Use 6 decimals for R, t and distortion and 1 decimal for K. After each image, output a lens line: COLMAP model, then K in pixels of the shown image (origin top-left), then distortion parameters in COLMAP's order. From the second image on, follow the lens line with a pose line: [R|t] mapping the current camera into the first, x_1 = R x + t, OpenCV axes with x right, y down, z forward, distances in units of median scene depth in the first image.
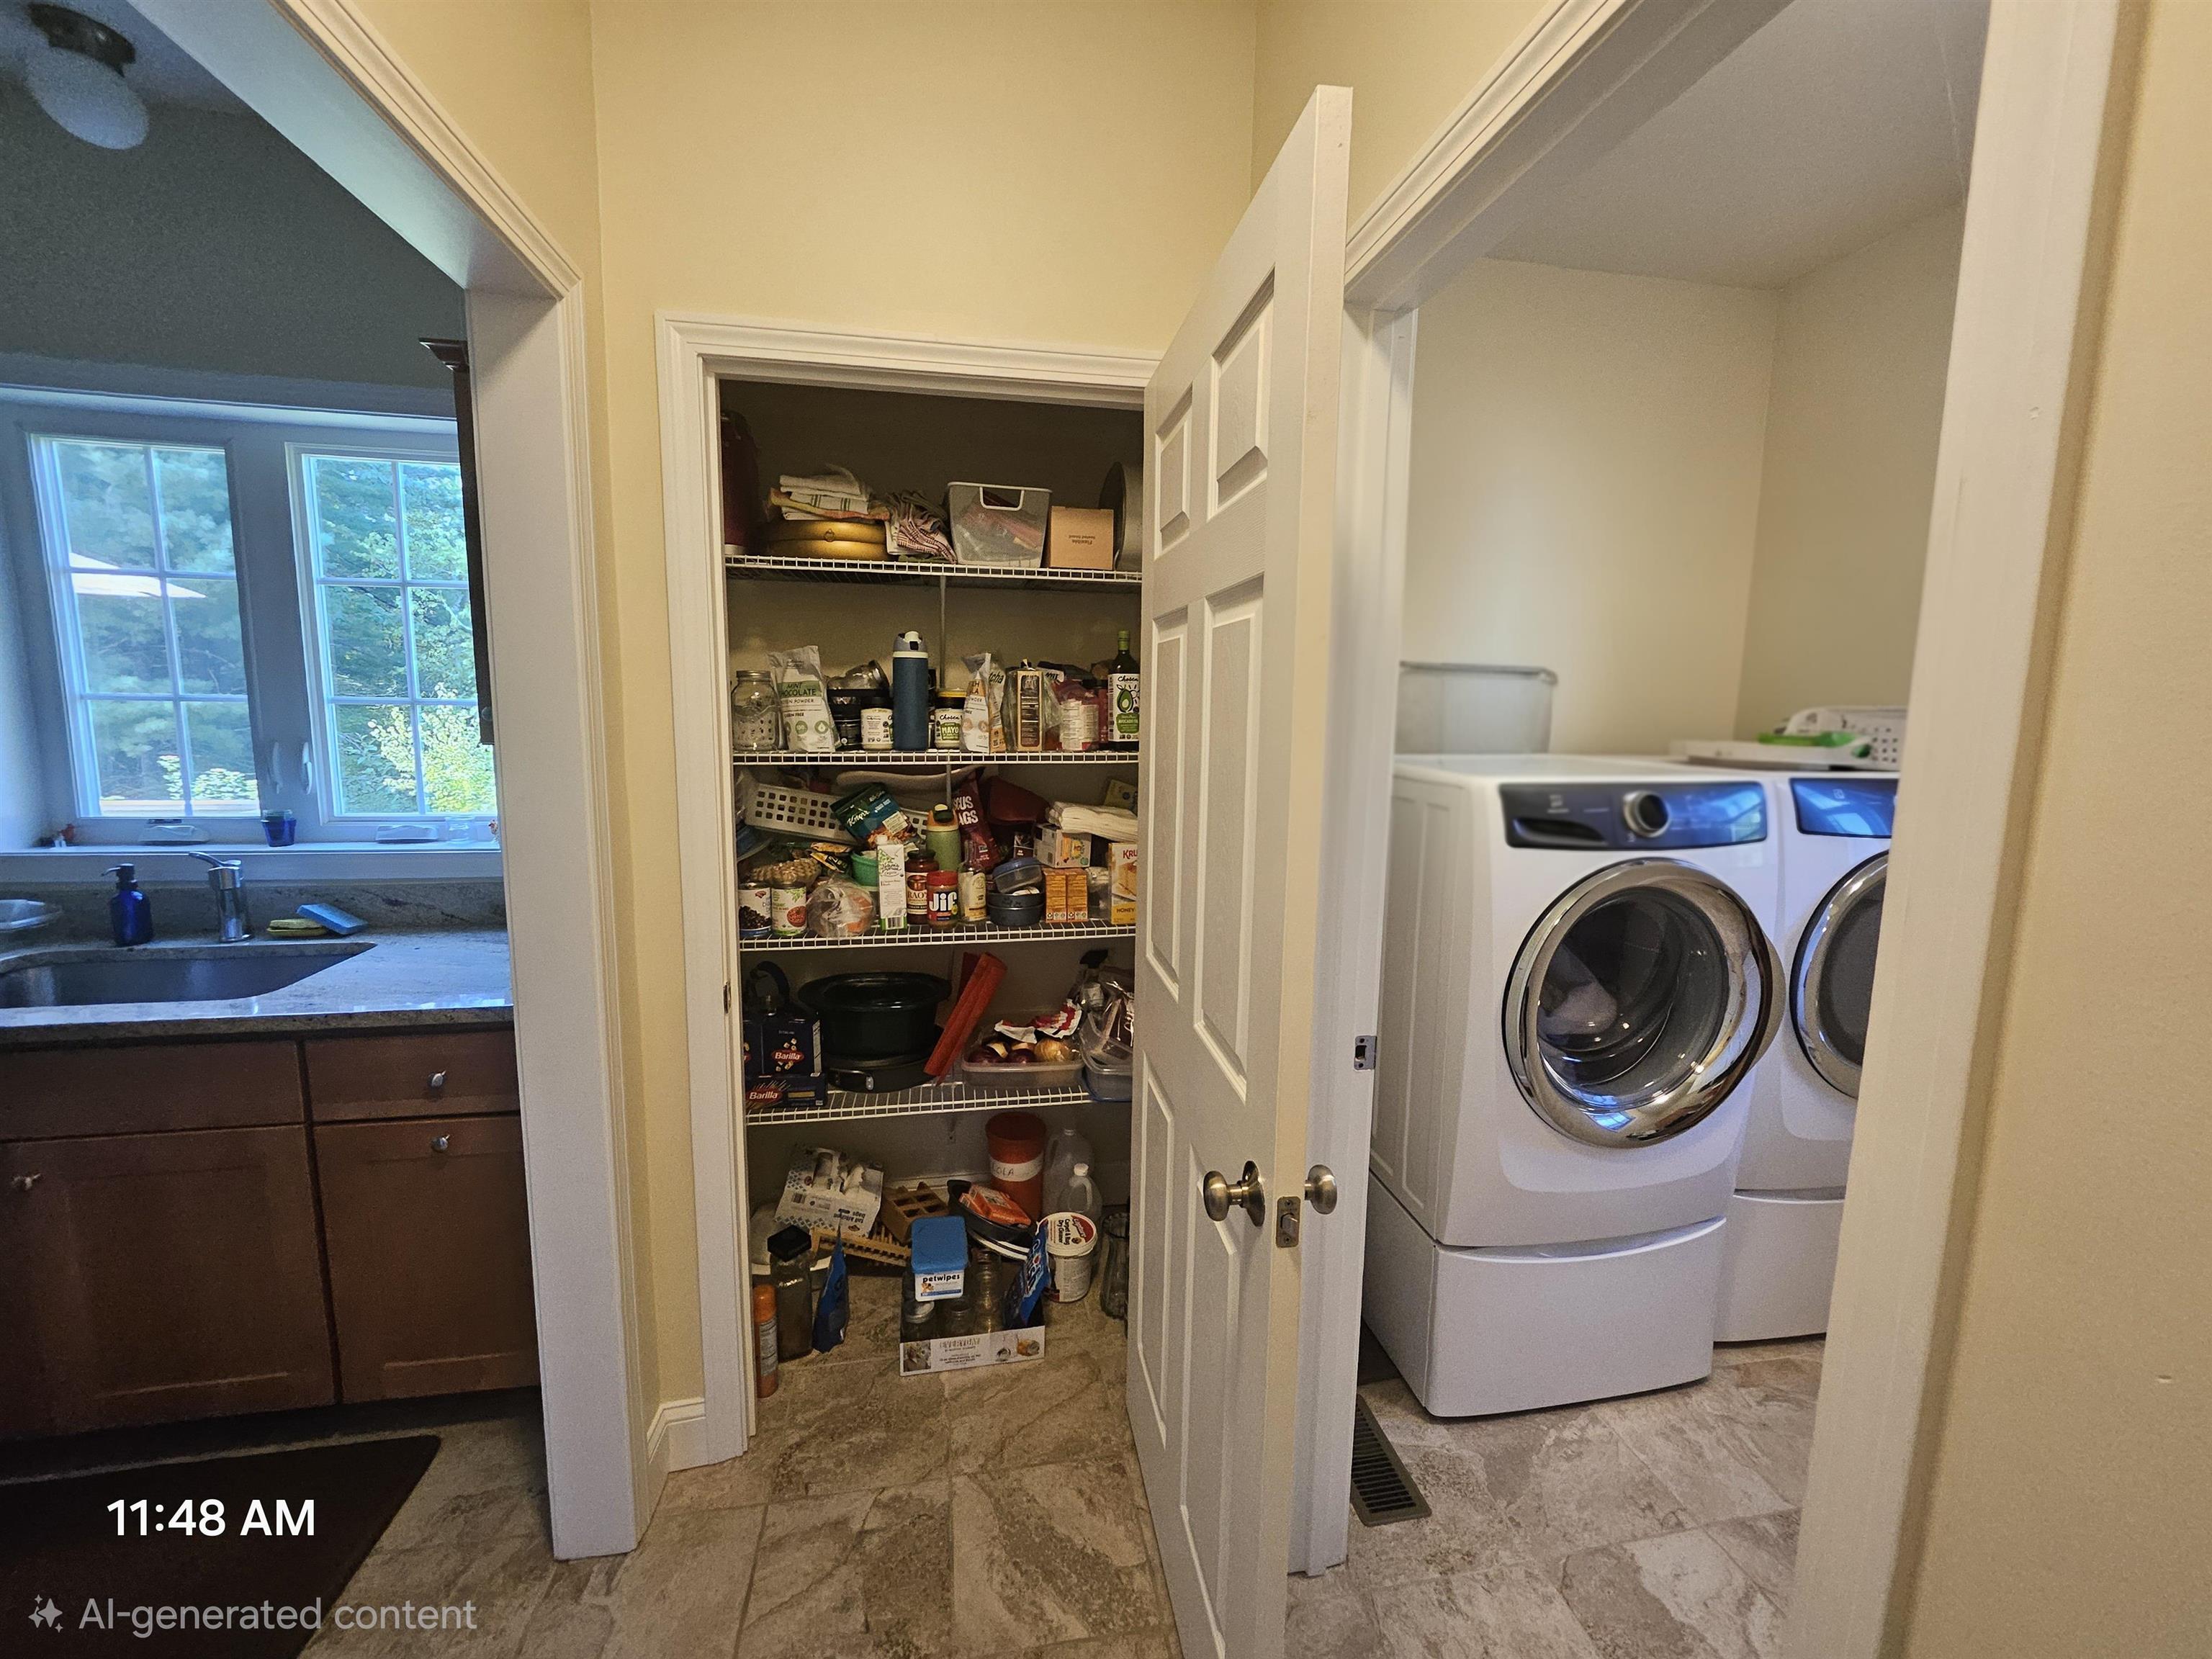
lens RADIAL K [[875.4, 0, 1094.2], [0, 875.4, 816.9], [0, 0, 1]] dist [-0.007351, 0.000032]
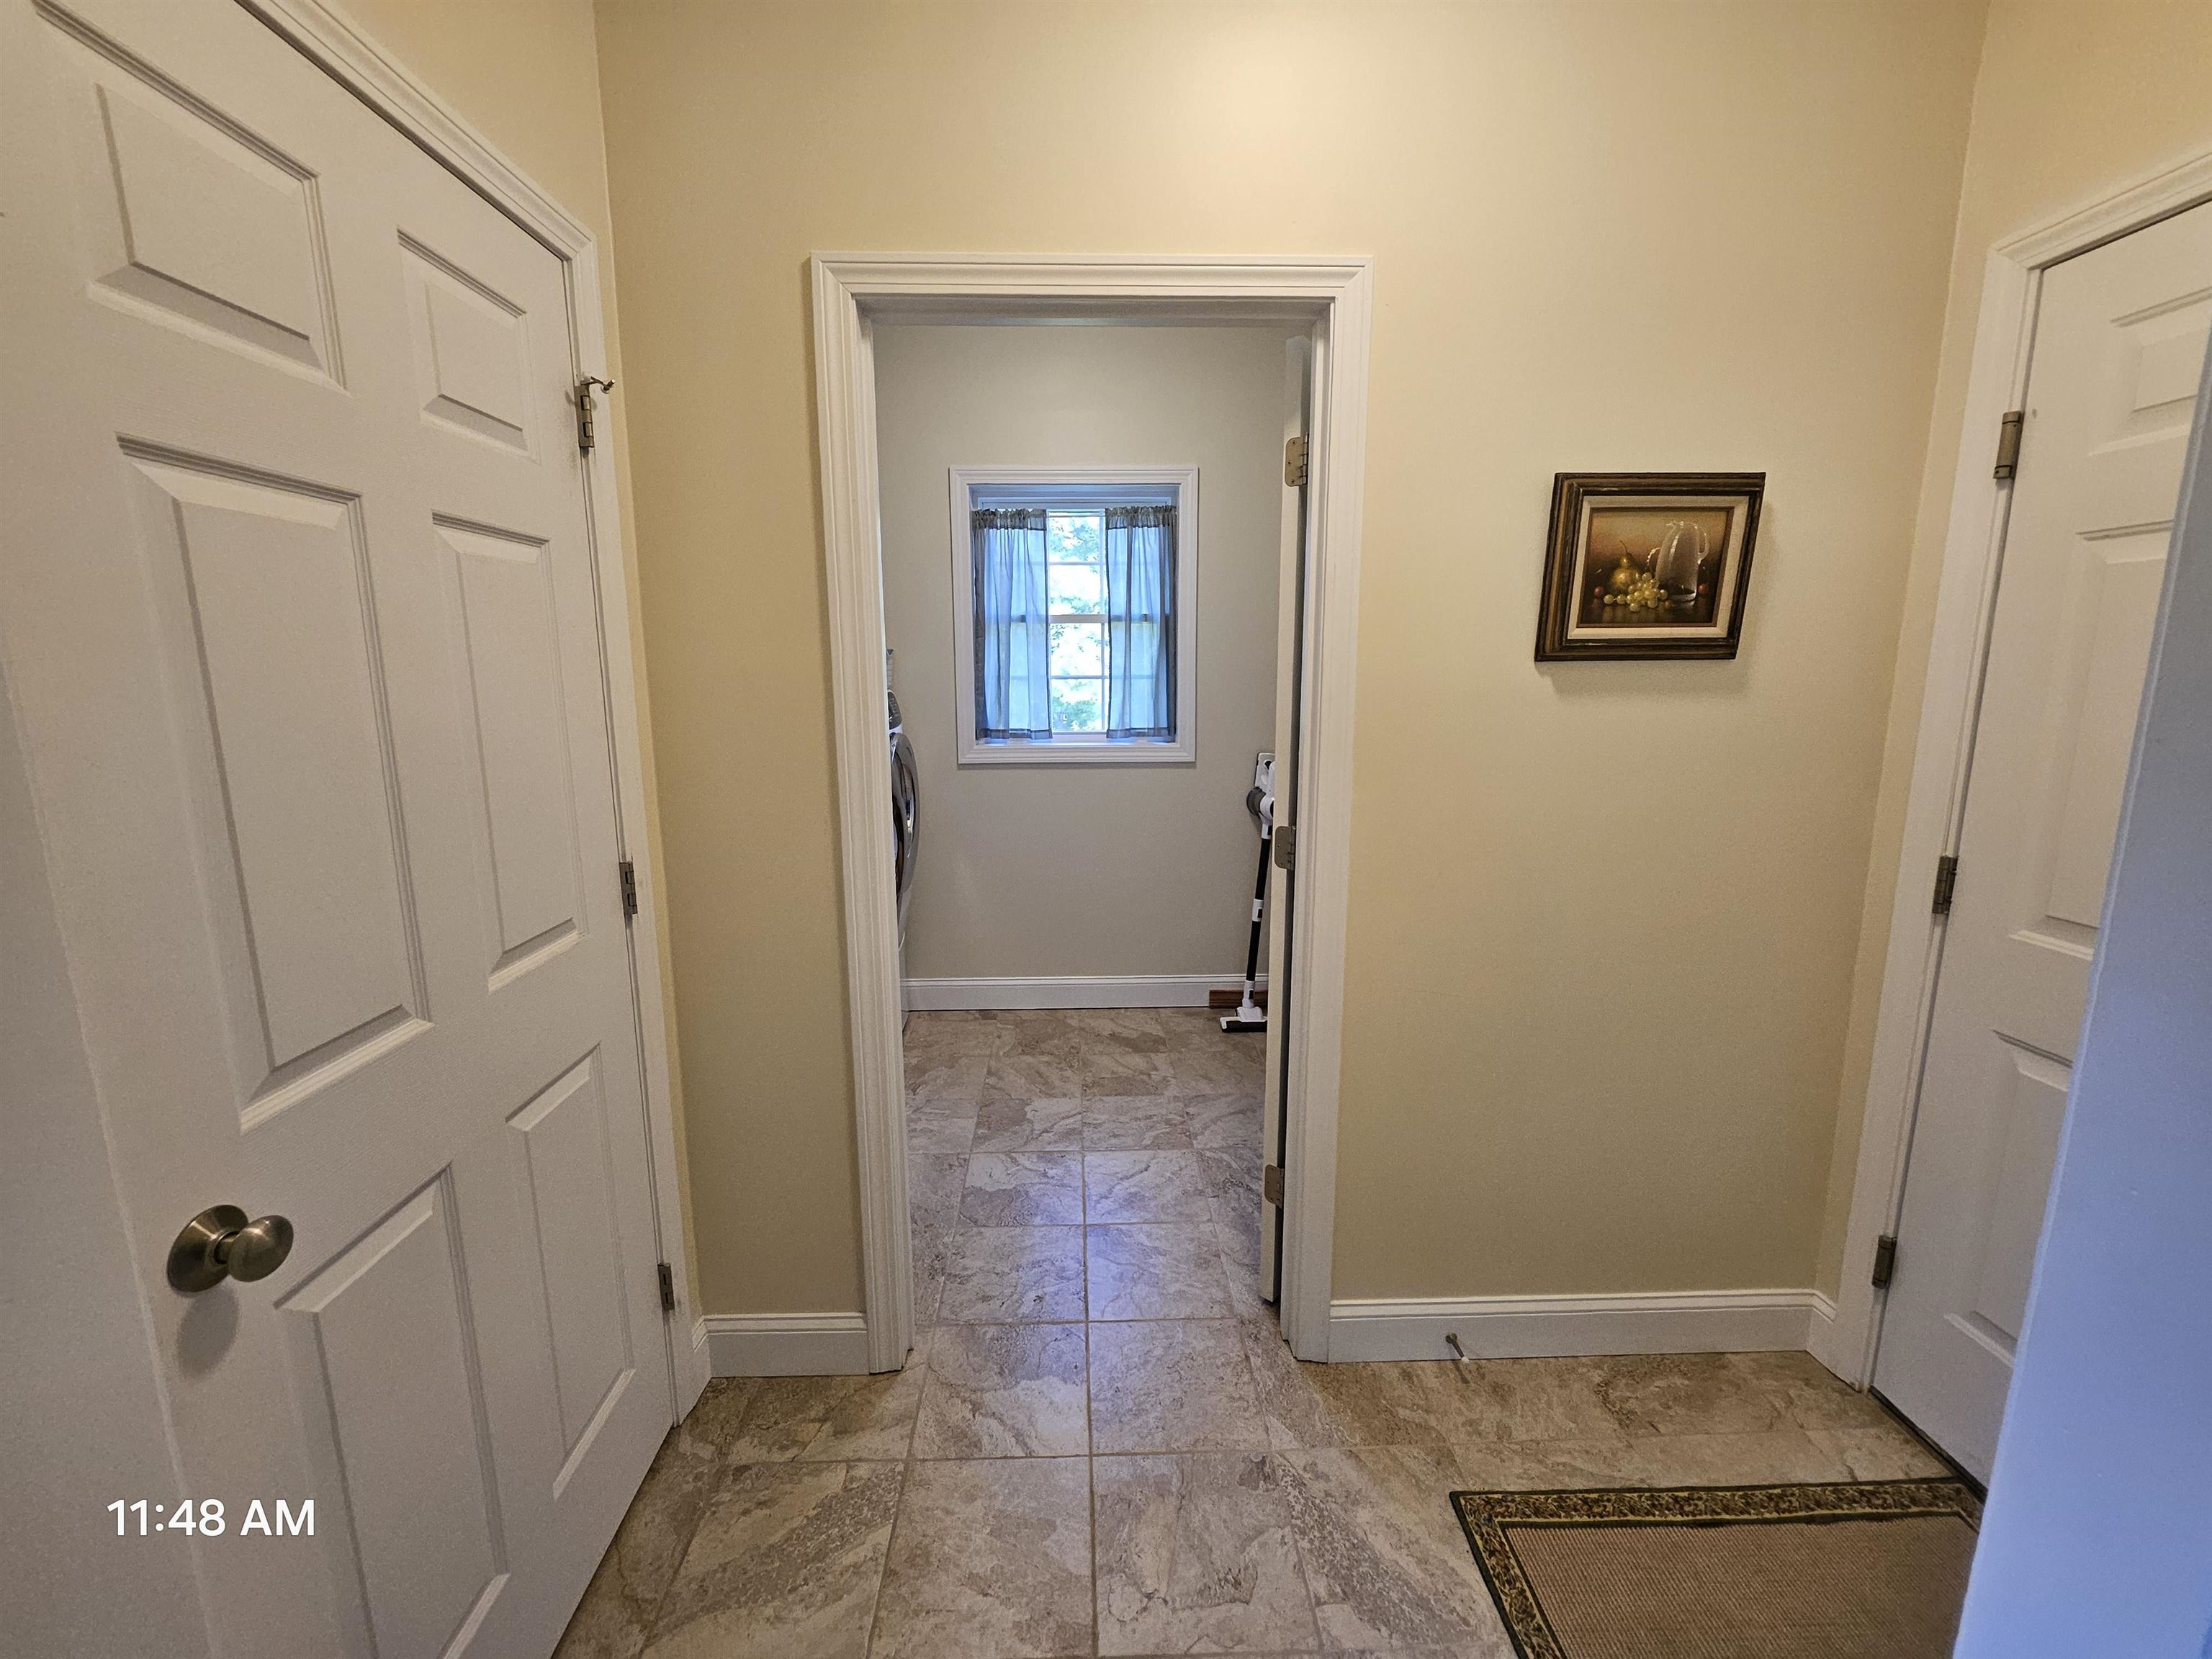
lens RADIAL K [[890.5, 0, 1092.7], [0, 890.5, 822.2], [0, 0, 1]] dist [-0.000418, -0.000023]
pose [[0.134878, -0.185629, 0.973319, -0.741952], [0.128969, 0.977228, 0.168503, -0.040445], [-0.982433, 0.102801, 0.155747, 0.426333]]
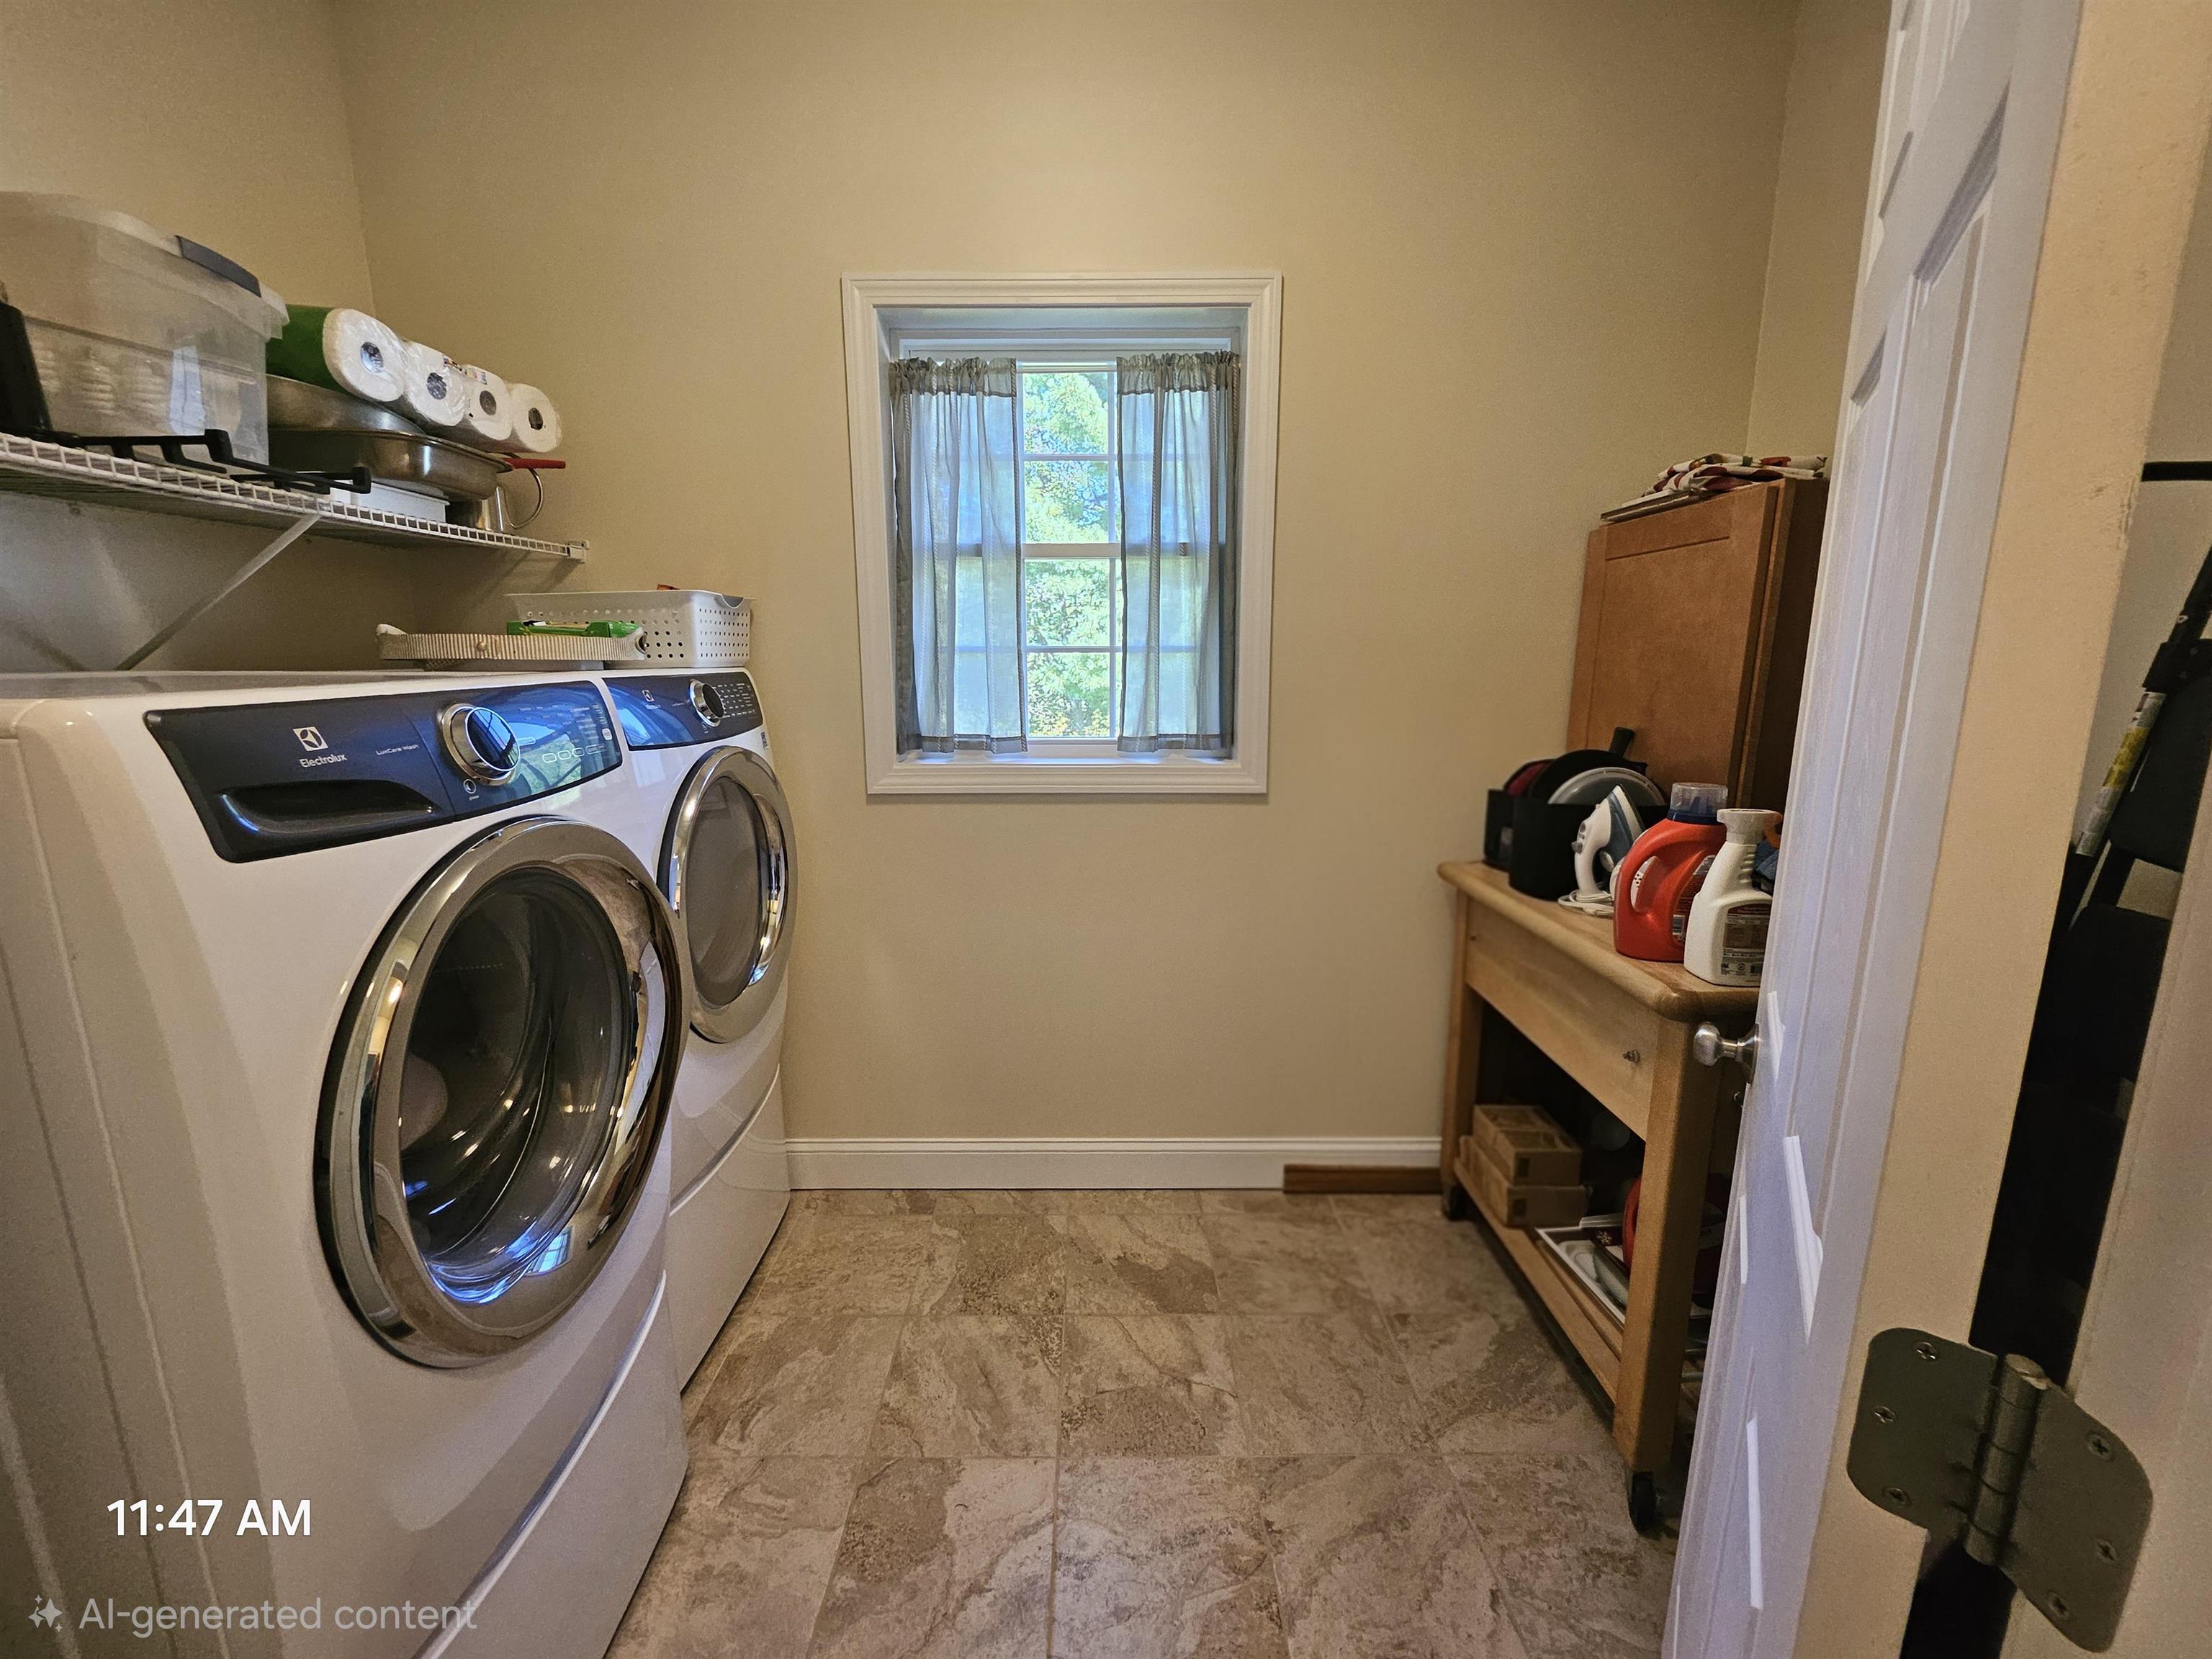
lens RADIAL K [[875.4, 0, 1094.2], [0, 875.4, 816.9], [0, 0, 1]] dist [-0.007351, 0.000032]
pose [[0.161591, -0.196302, 0.967137, 0.151178], [0.126635, 0.976039, 0.176951, -0.007553], [-0.978699, 0.093879, 0.182578, 0.519330]]
